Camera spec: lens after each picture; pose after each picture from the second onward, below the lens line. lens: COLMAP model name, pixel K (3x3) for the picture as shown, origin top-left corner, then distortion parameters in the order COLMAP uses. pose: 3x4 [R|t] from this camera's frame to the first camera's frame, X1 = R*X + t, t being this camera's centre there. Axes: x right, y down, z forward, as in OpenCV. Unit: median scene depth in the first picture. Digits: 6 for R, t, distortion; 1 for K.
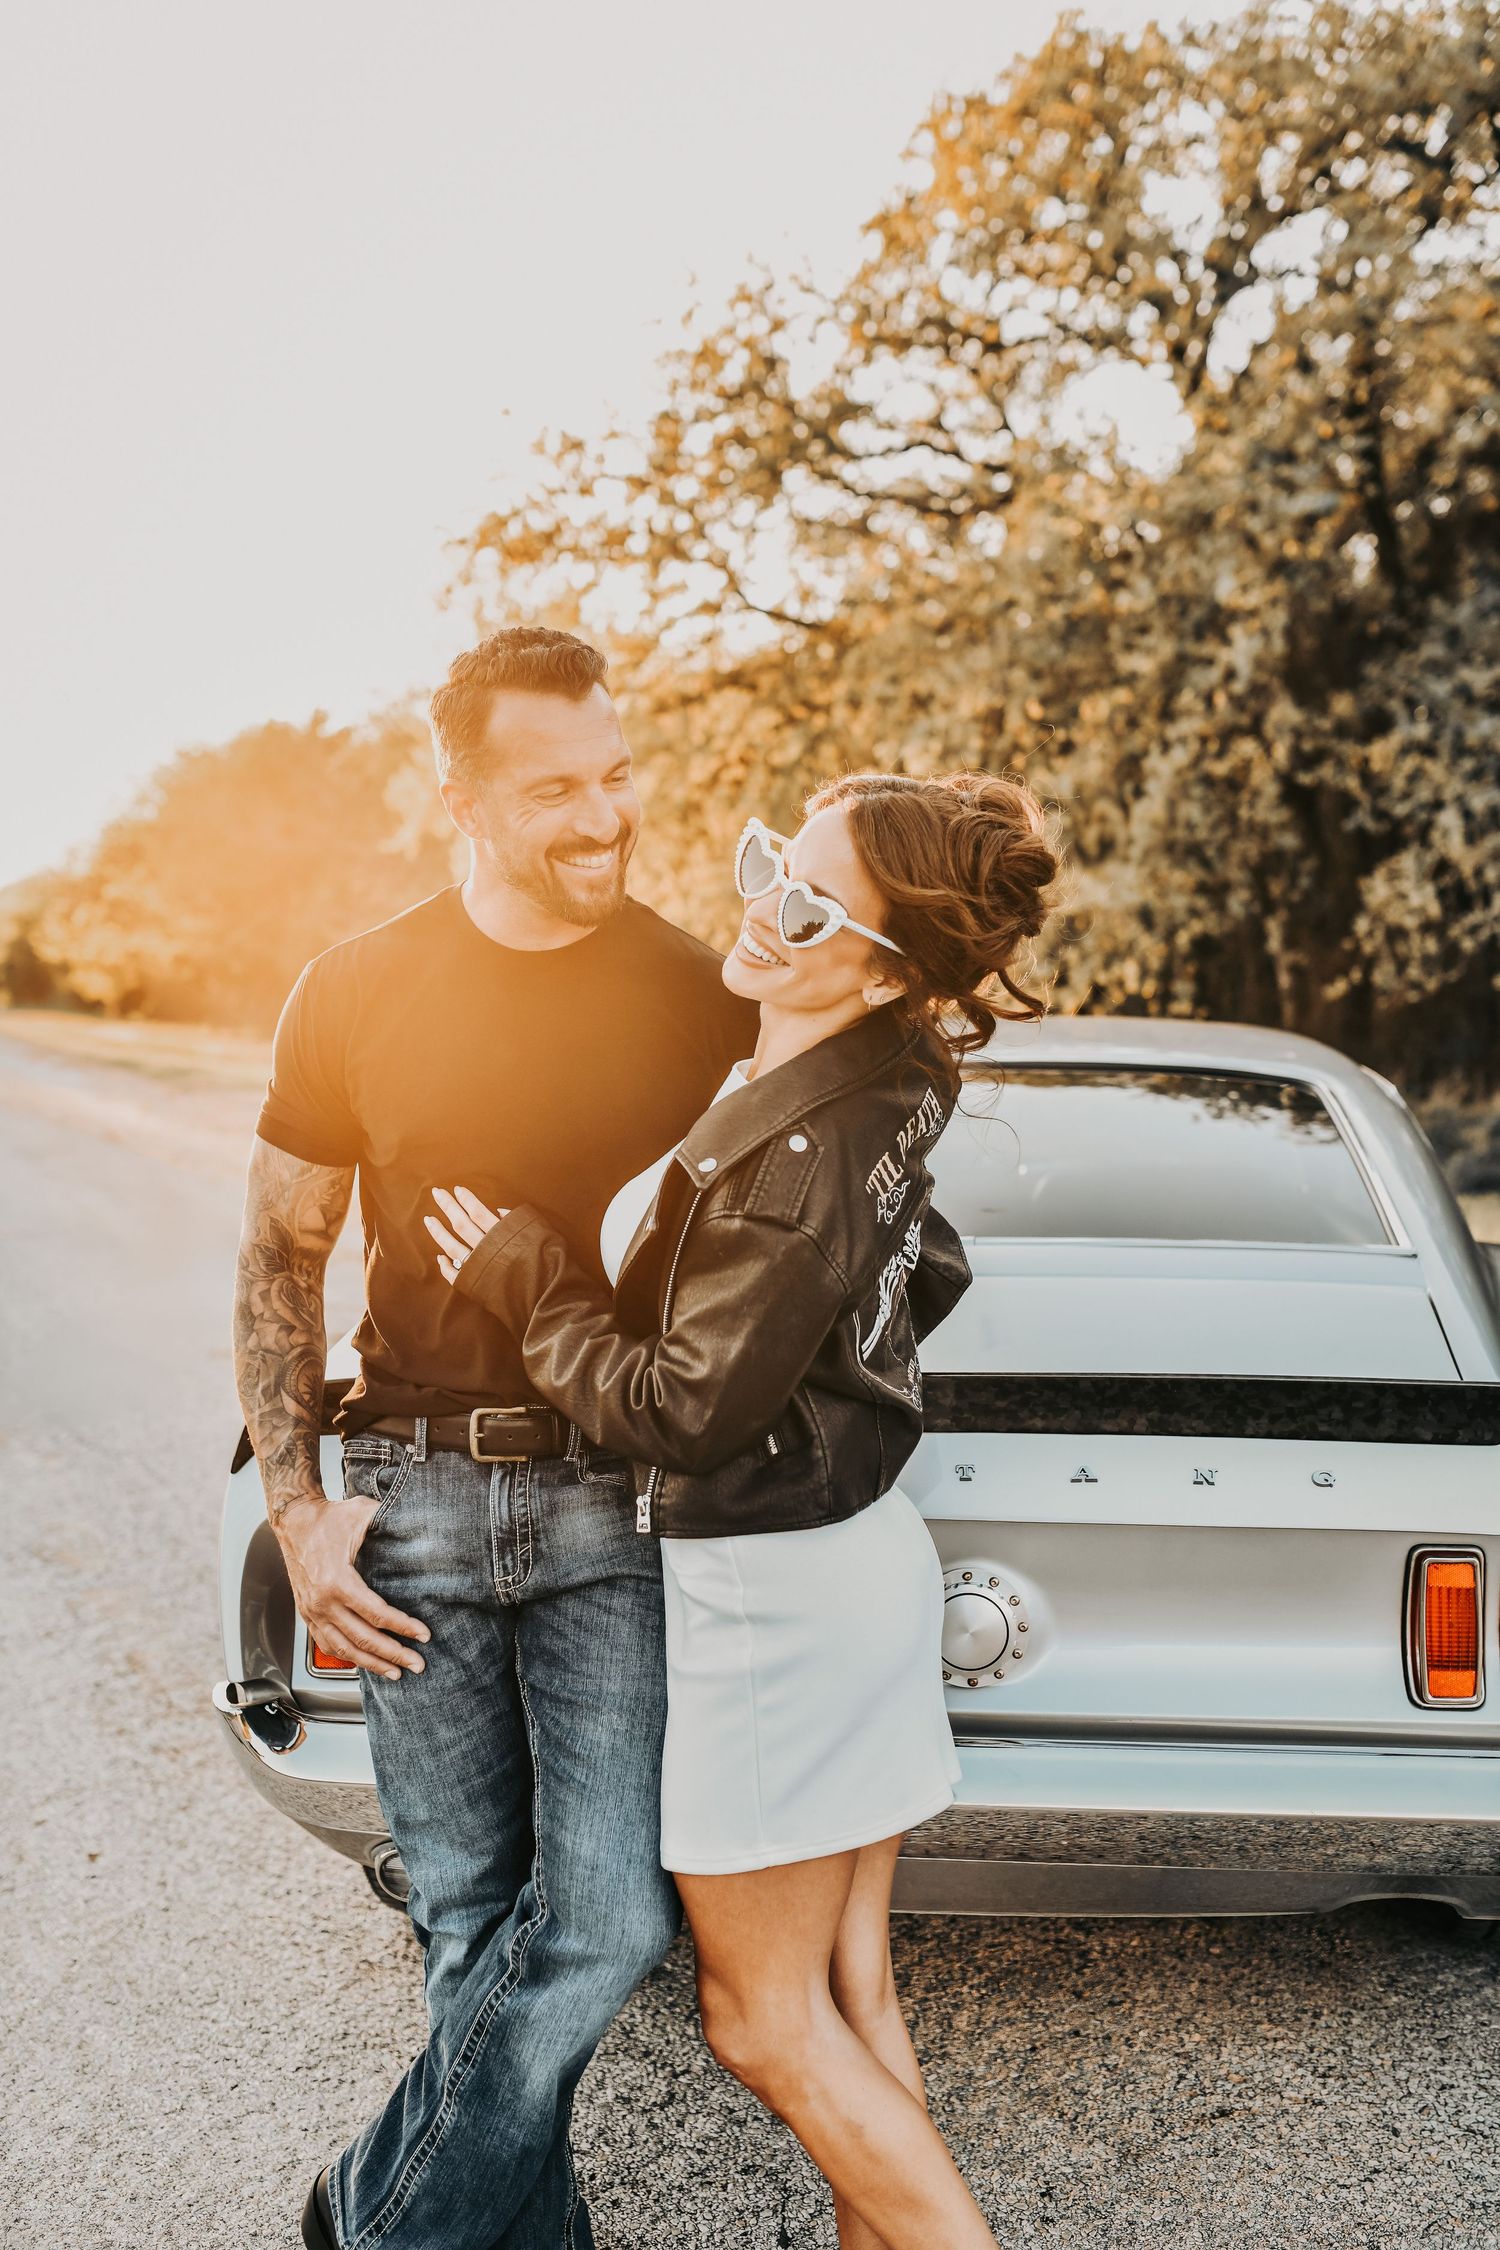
lens RADIAL K [[2144.4, 0, 711.6], [0, 2144.4, 1122.7], [0, 0, 1]] dist [-0.035676, 0.000000]
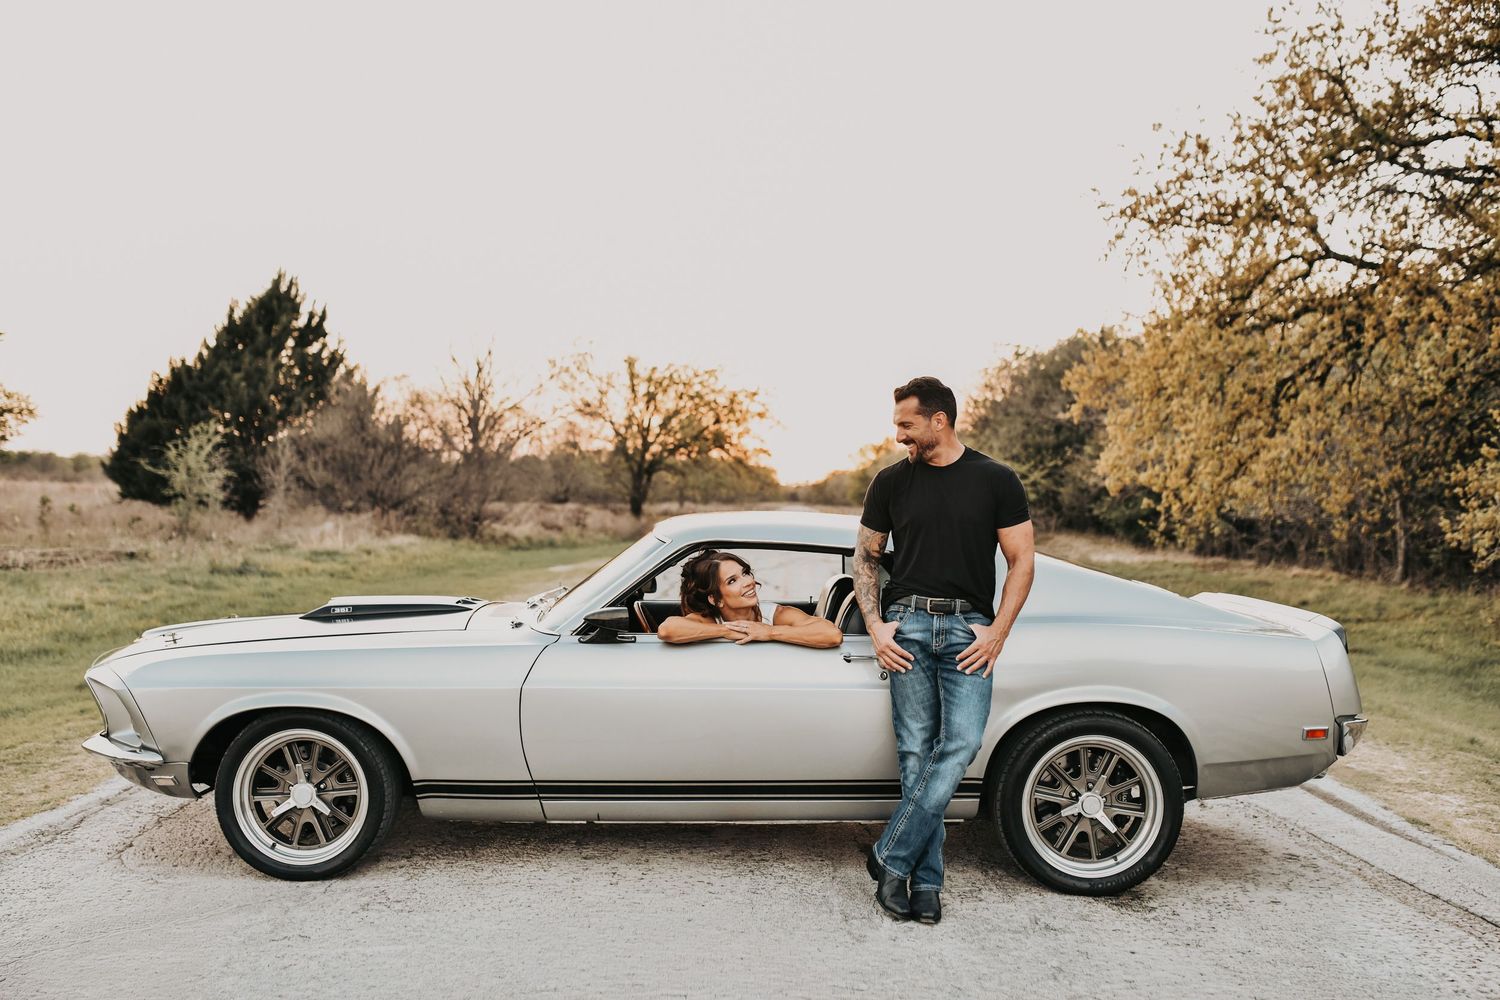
lens RADIAL K [[1429.6, 0, 747.8], [0, 1429.6, 483.8], [0, 0, 1]] dist [-0.035676, 0.000000]
pose [[0.898267, 0.052909, -0.436254, 0.683421], [-0.088761, 0.994109, -0.062197, -0.008665], [0.430393, 0.094592, 0.897672, 0.151140]]
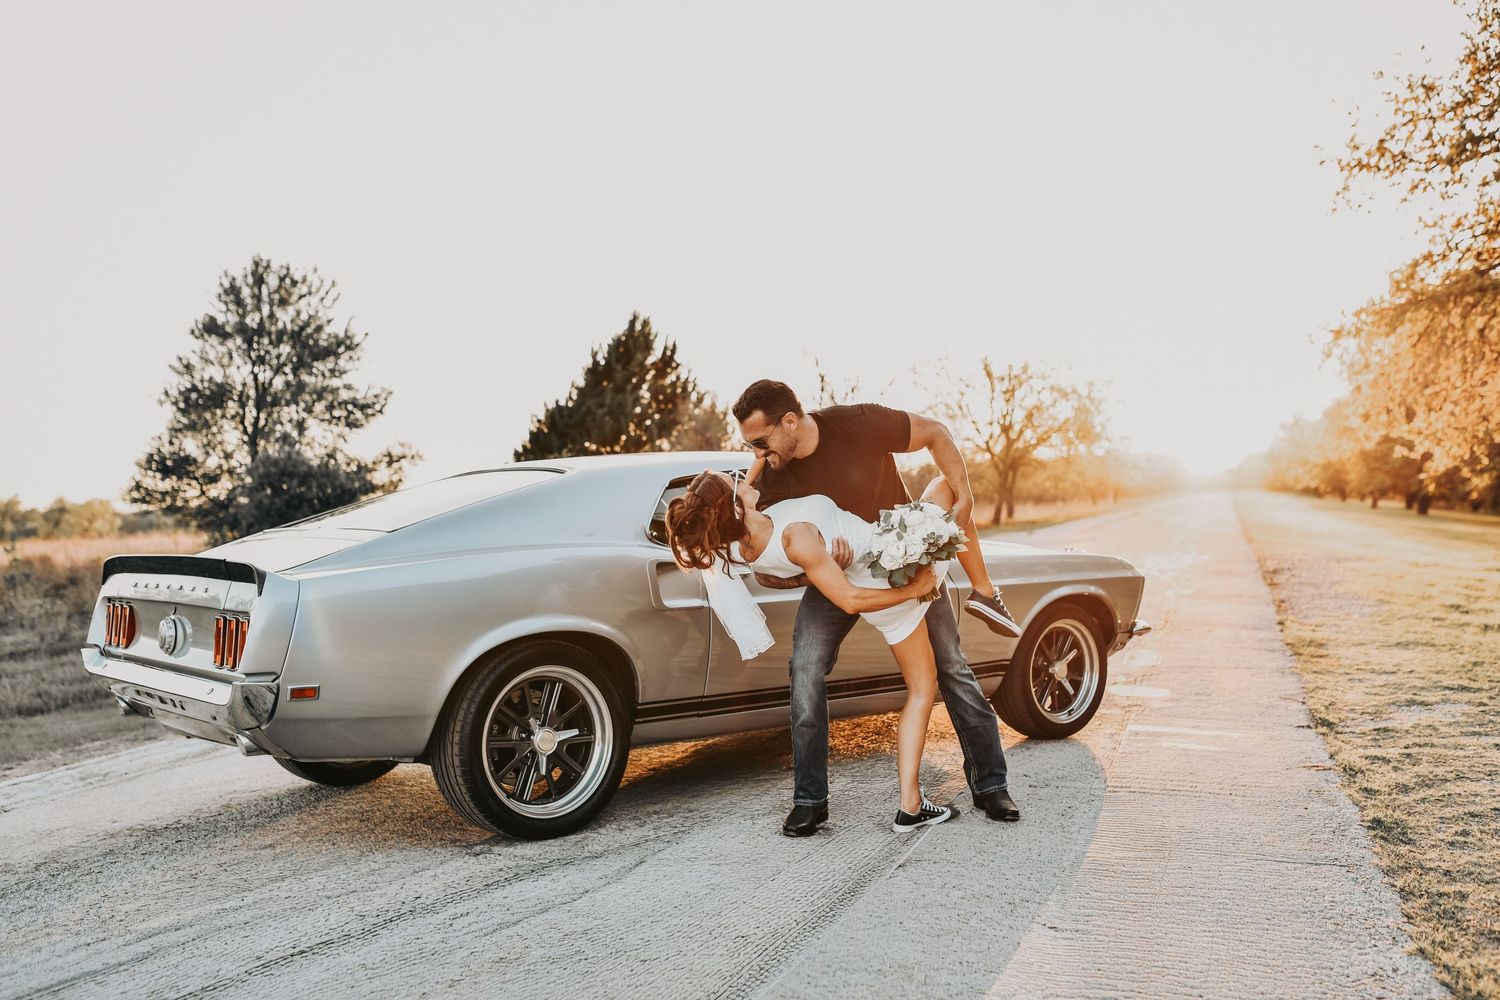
lens RADIAL K [[1429.6, 0, 750.8], [0, 1429.6, 497.7], [0, 0, 1]] dist [-0.035676, 0.000000]
pose [[0.740749, -0.009580, -0.671713, 1.769422], [-0.024846, 0.998824, -0.041645, 0.079994], [0.671322, 0.047538, 0.739640, 0.002011]]
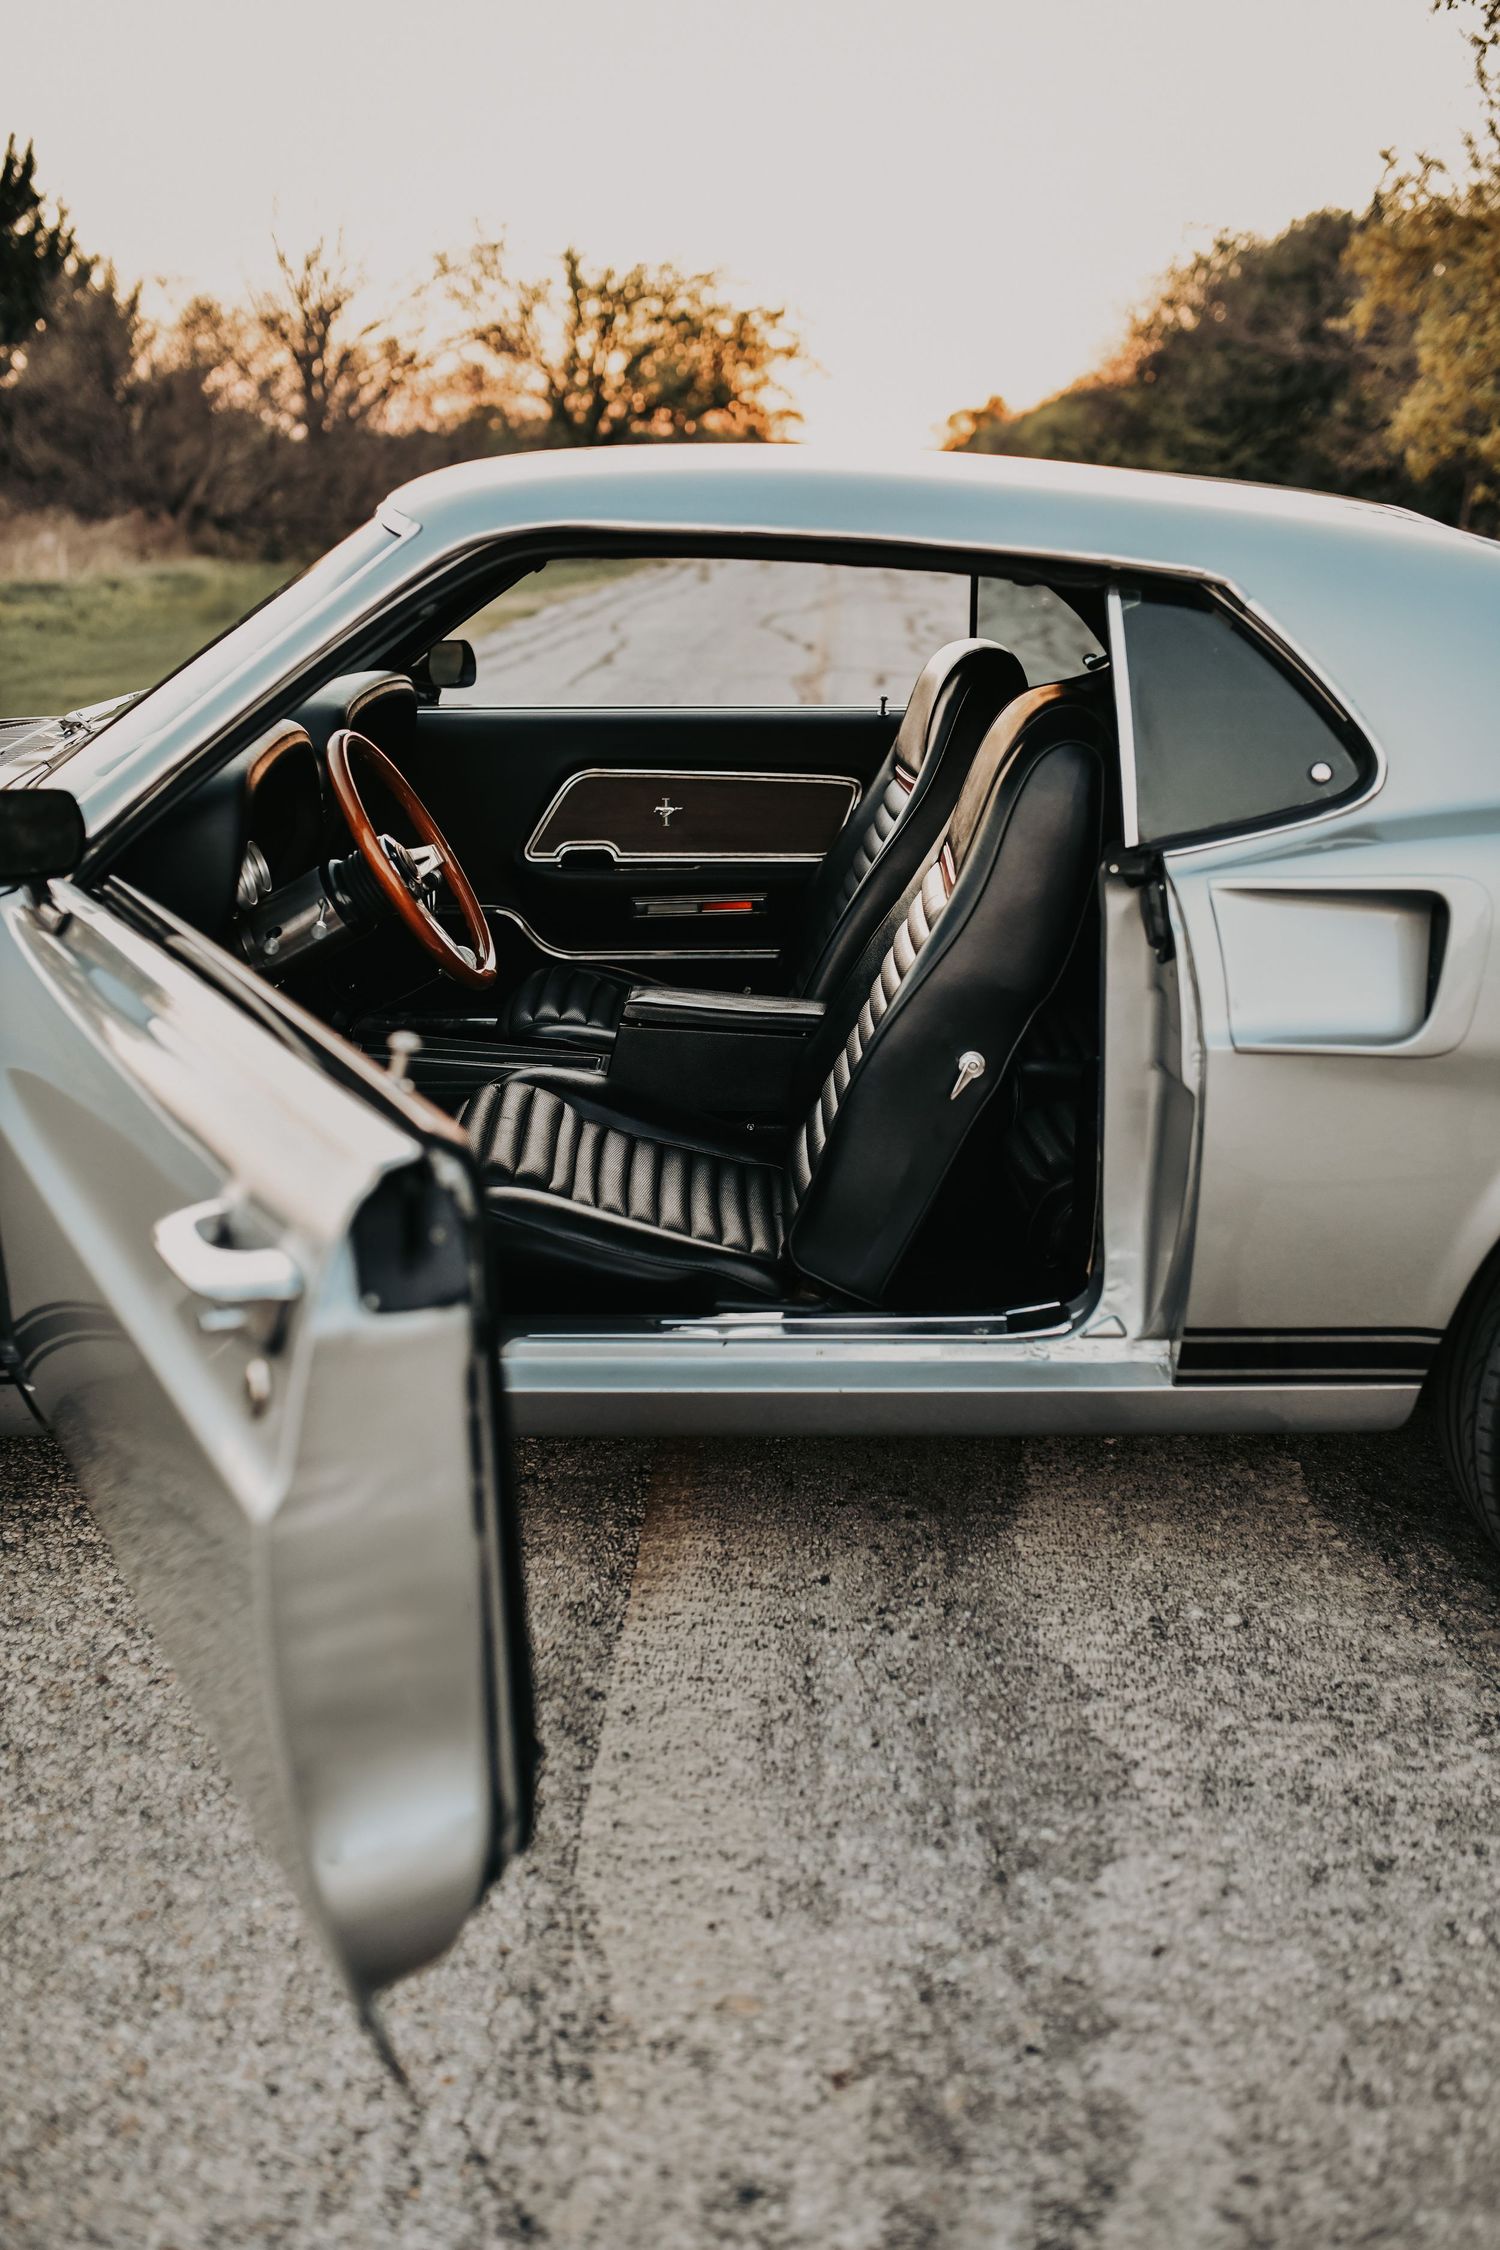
lens RADIAL K [[2144.4, 0, 752.3], [0, 2144.4, 1121.2], [0, 0, 1]] dist [-0.035676, 0.000000]
pose [[0.894787, 0.178810, -0.409125, 0.268727], [-0.089085, 0.969380, 0.228835, -0.022486], [0.437515, -0.168312, 0.883318, 1.095027]]
